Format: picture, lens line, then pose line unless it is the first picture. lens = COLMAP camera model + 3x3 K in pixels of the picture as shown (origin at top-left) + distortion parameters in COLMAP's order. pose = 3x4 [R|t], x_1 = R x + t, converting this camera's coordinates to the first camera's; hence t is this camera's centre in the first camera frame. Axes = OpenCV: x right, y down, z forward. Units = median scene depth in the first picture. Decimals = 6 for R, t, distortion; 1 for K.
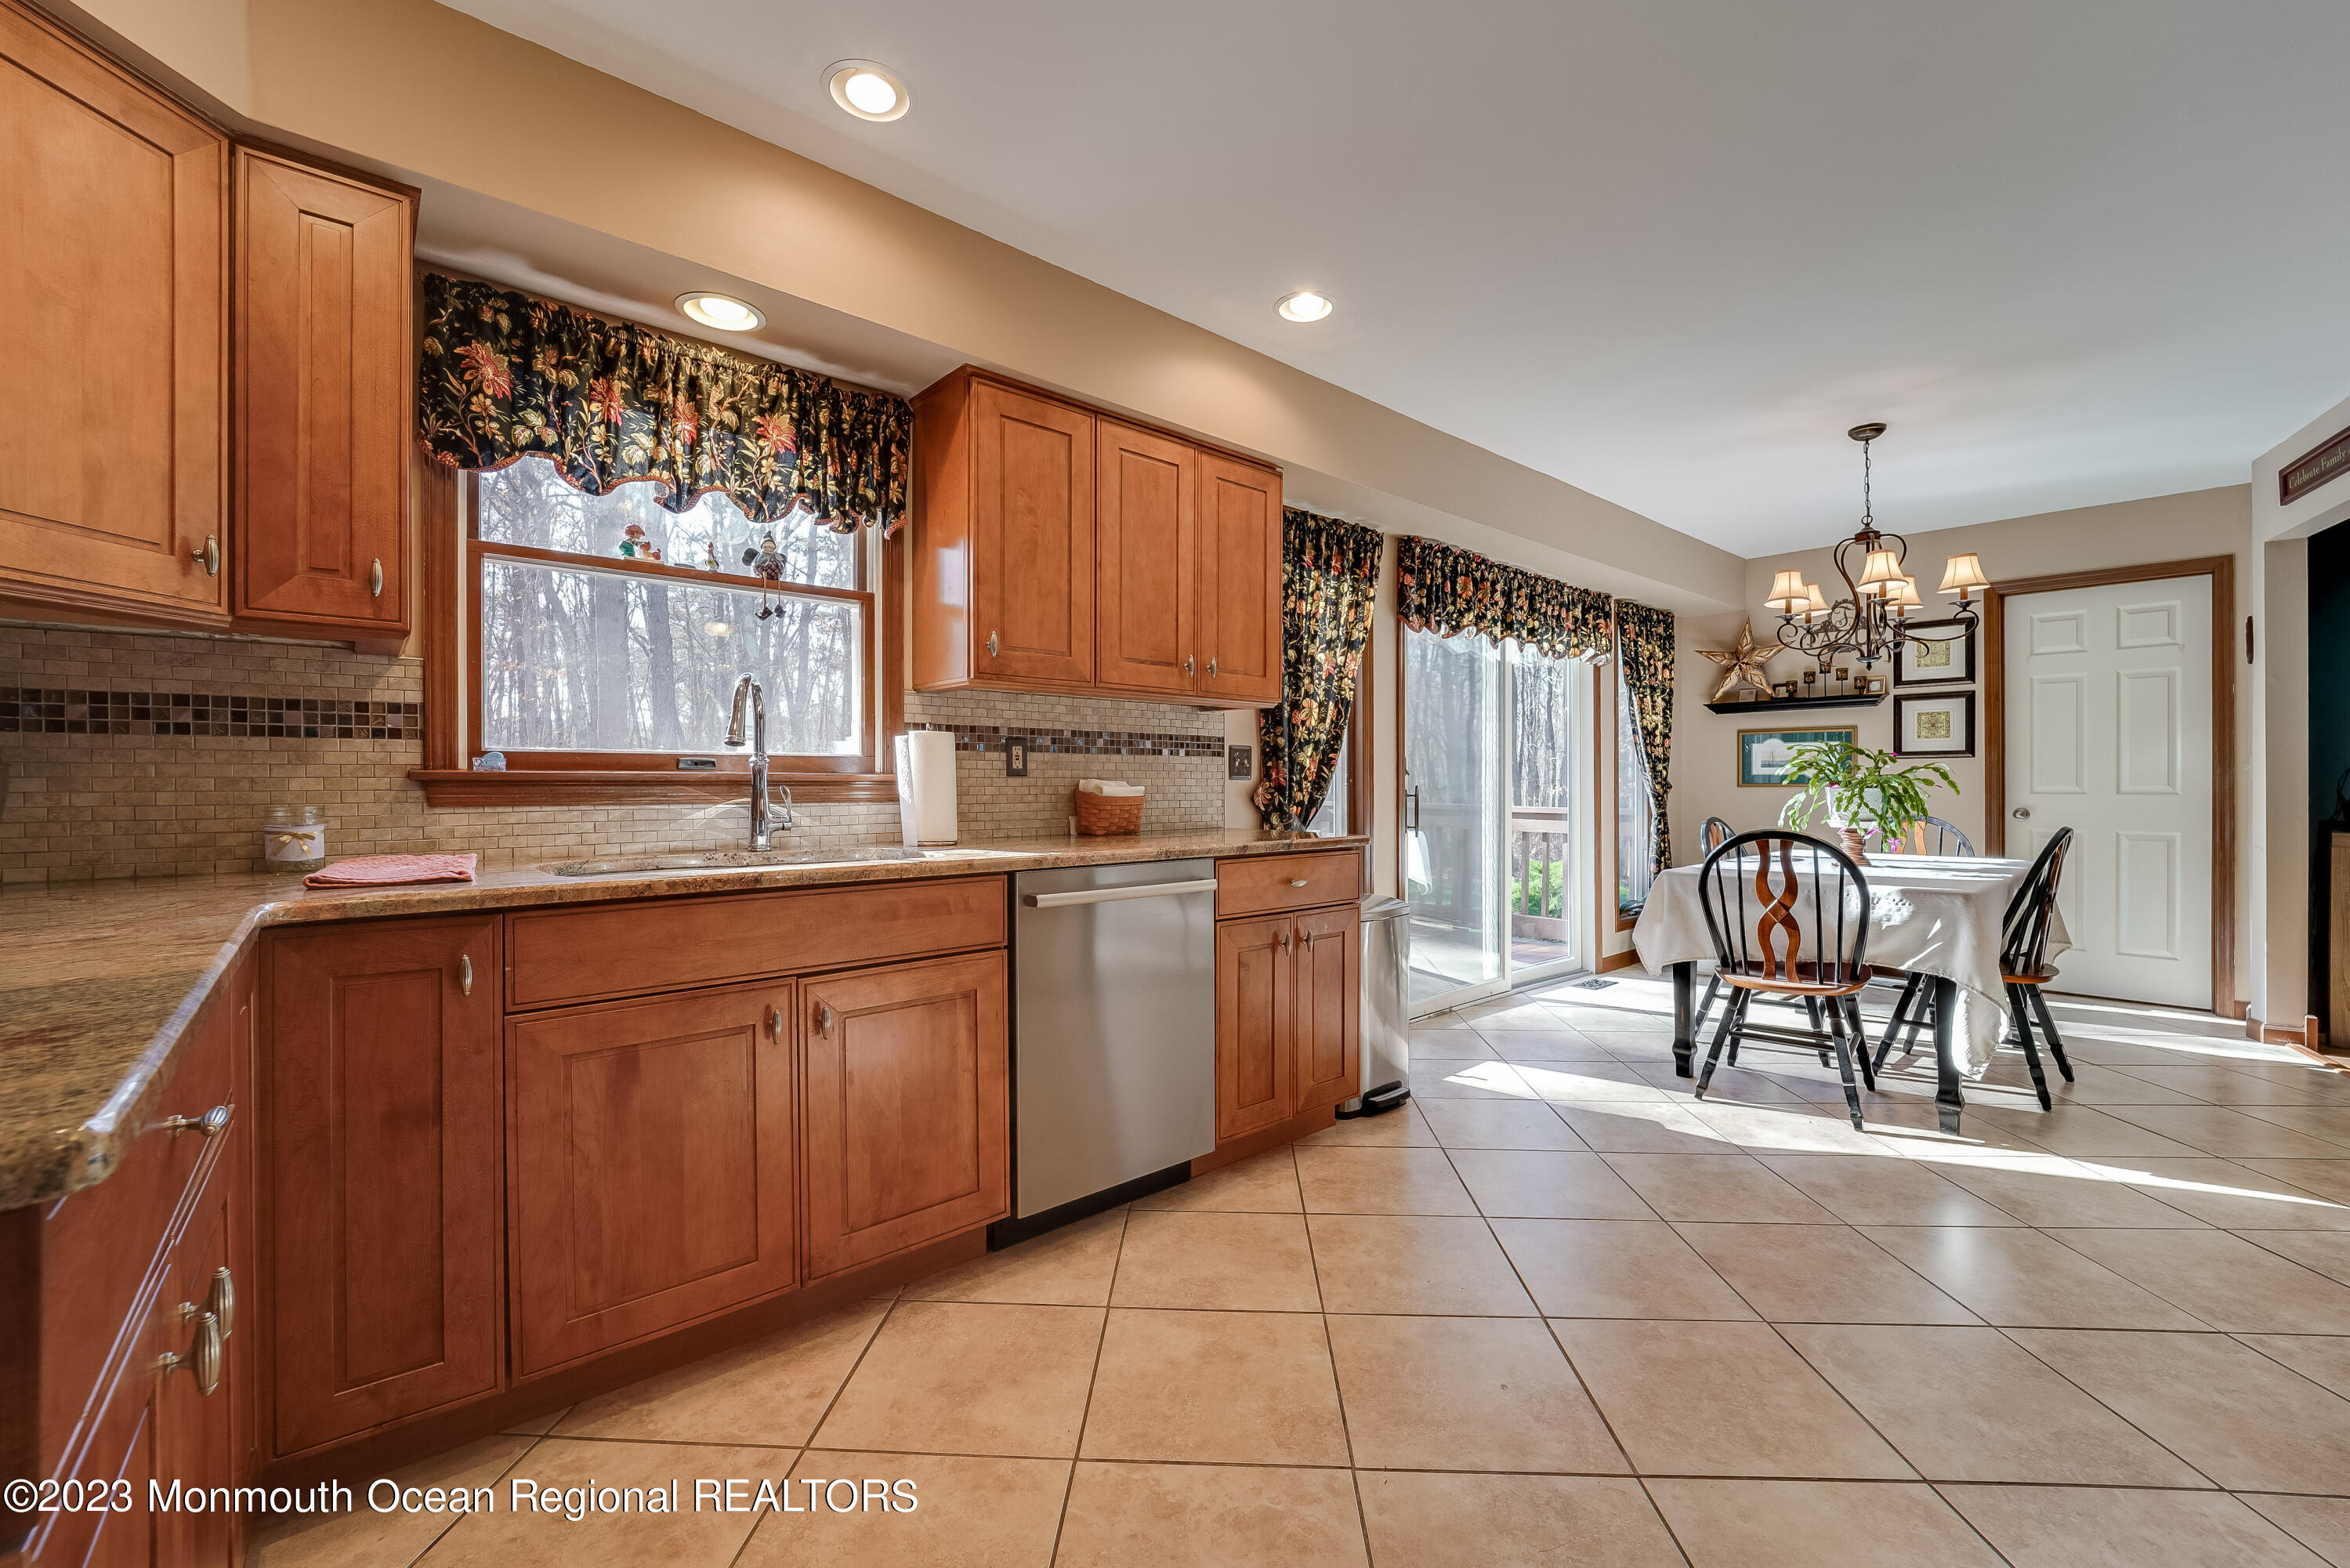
lens RADIAL K [[937.9, 0, 1187.0], [0, 937.9, 787.9], [0, 0, 1]] dist [-0.001191, -0.000810]
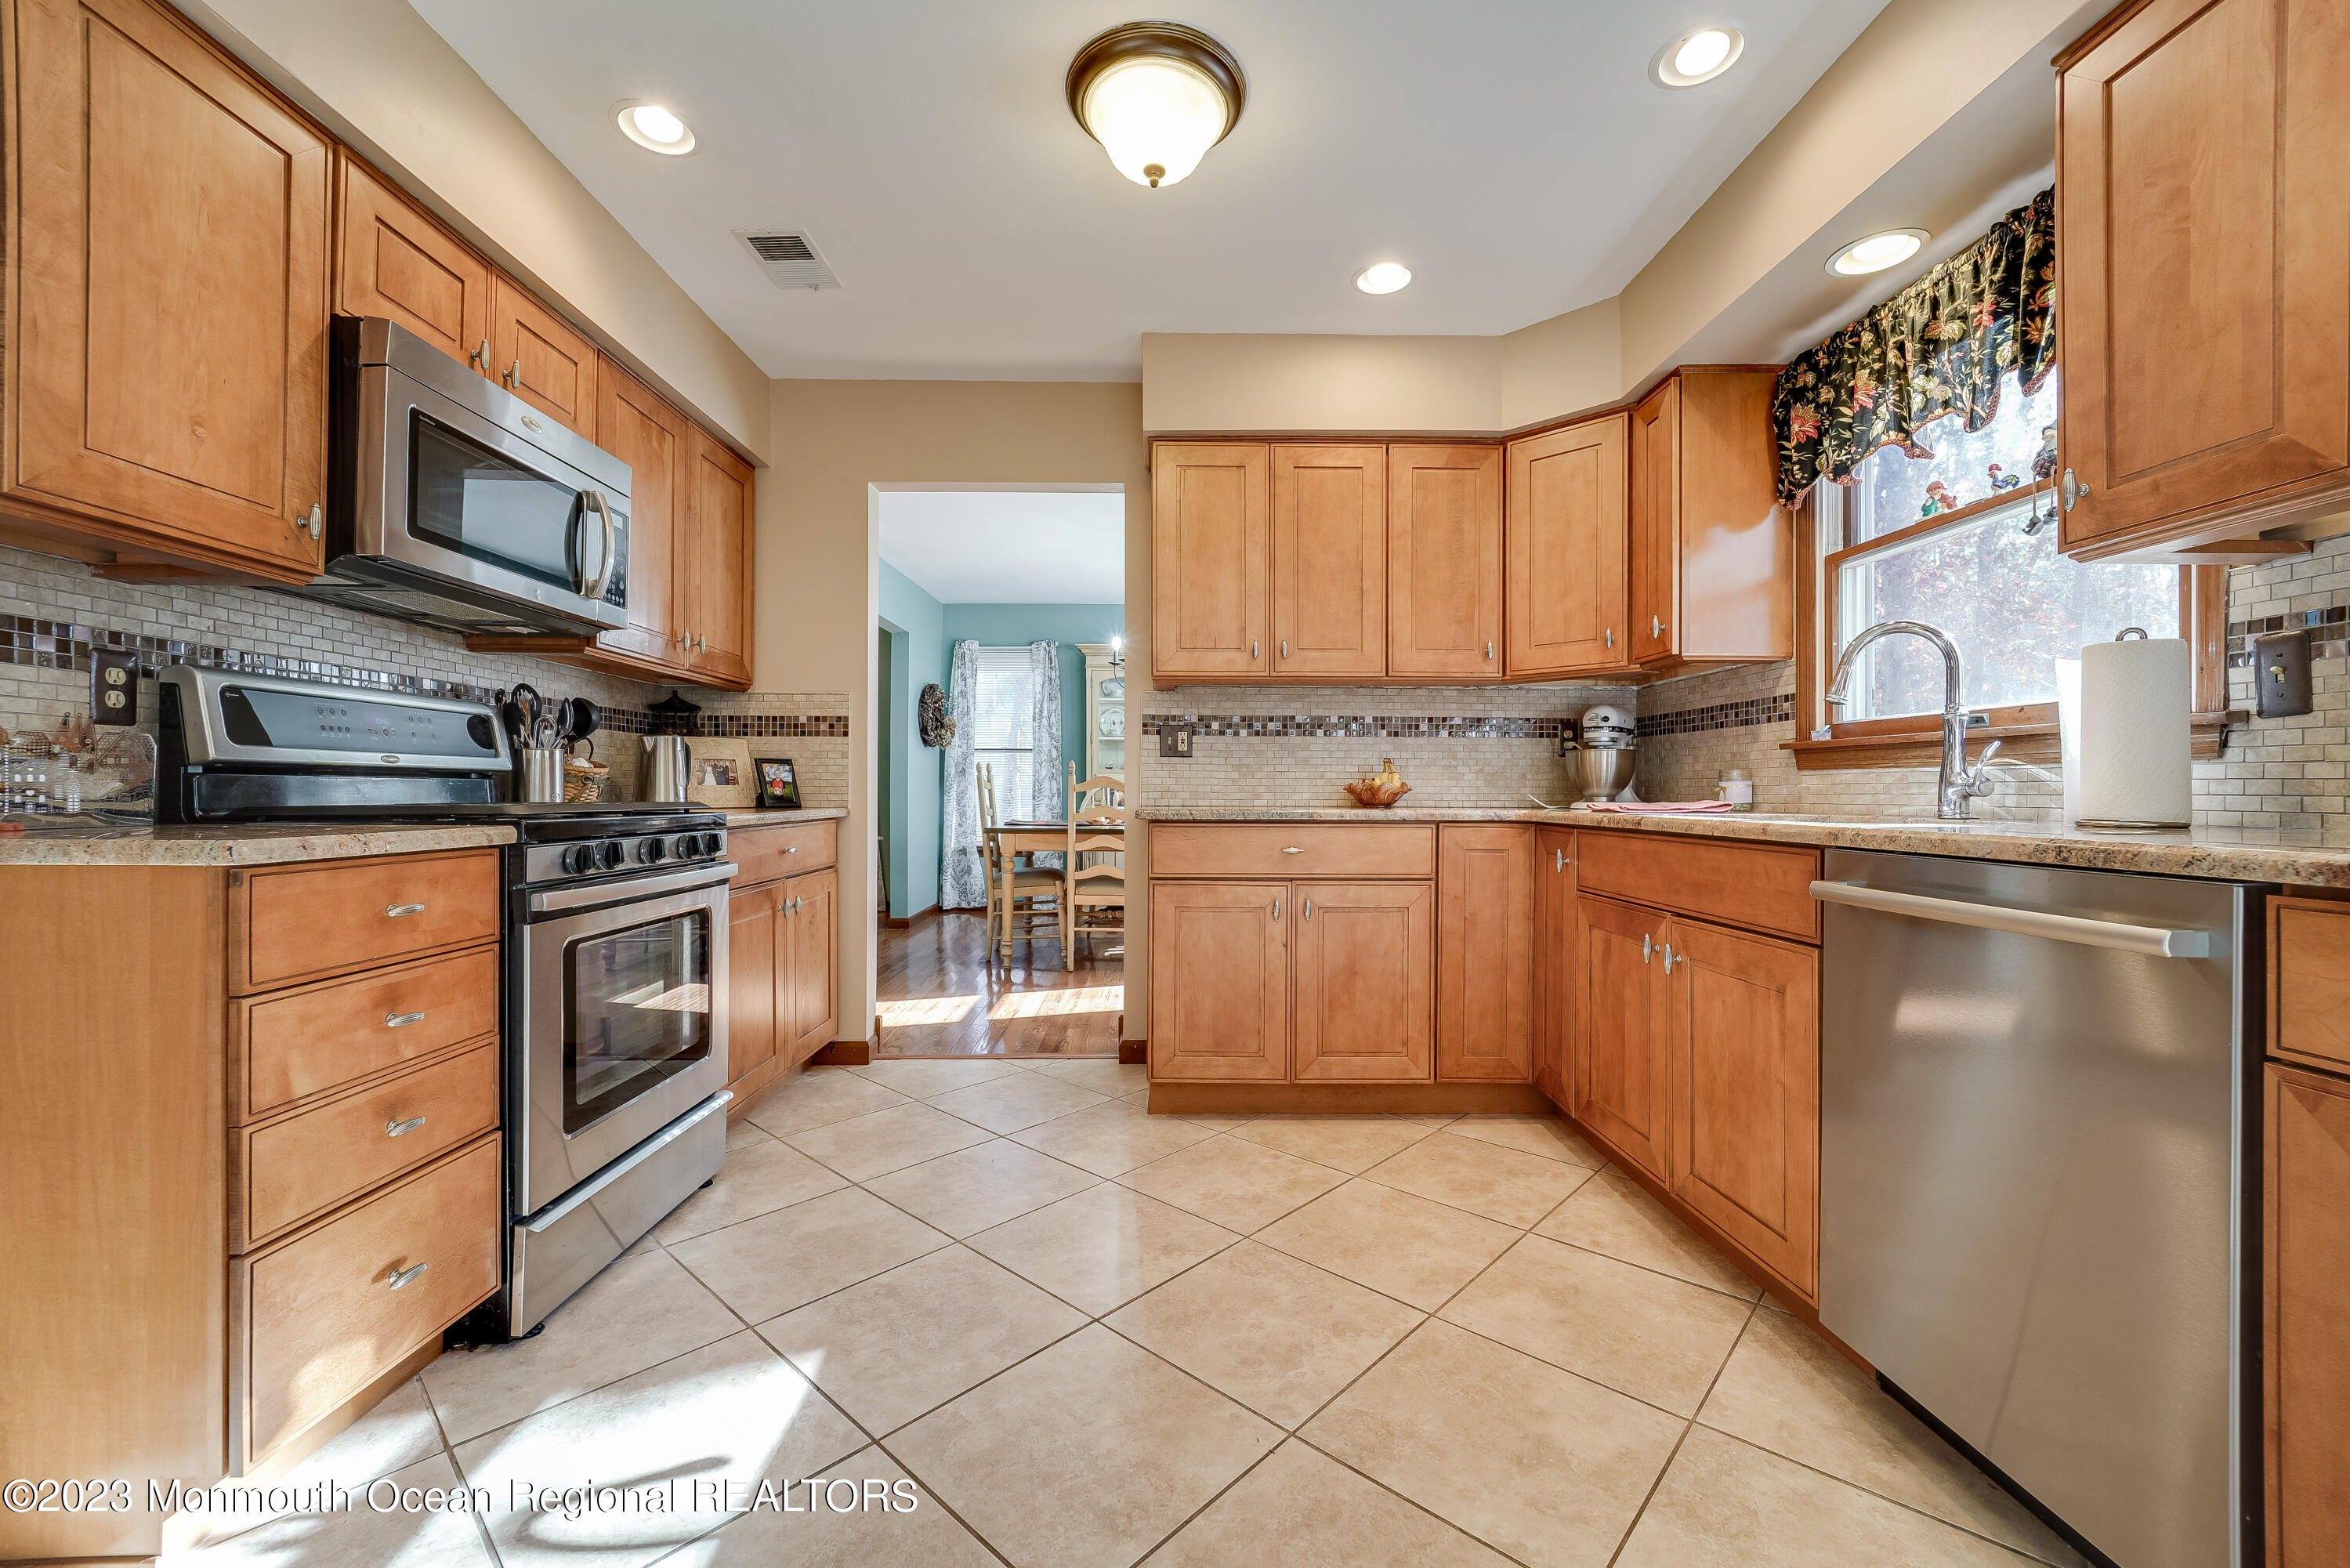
lens RADIAL K [[937.9, 0, 1187.0], [0, 937.9, 787.9], [0, 0, 1]] dist [-0.001191, -0.000810]
pose [[-0.637919, -0.002235, -0.770100, 0.776861], [-0.005369, 0.999984, 0.001546, 0.048919], [0.770085, 0.005121, -0.637921, 1.200377]]
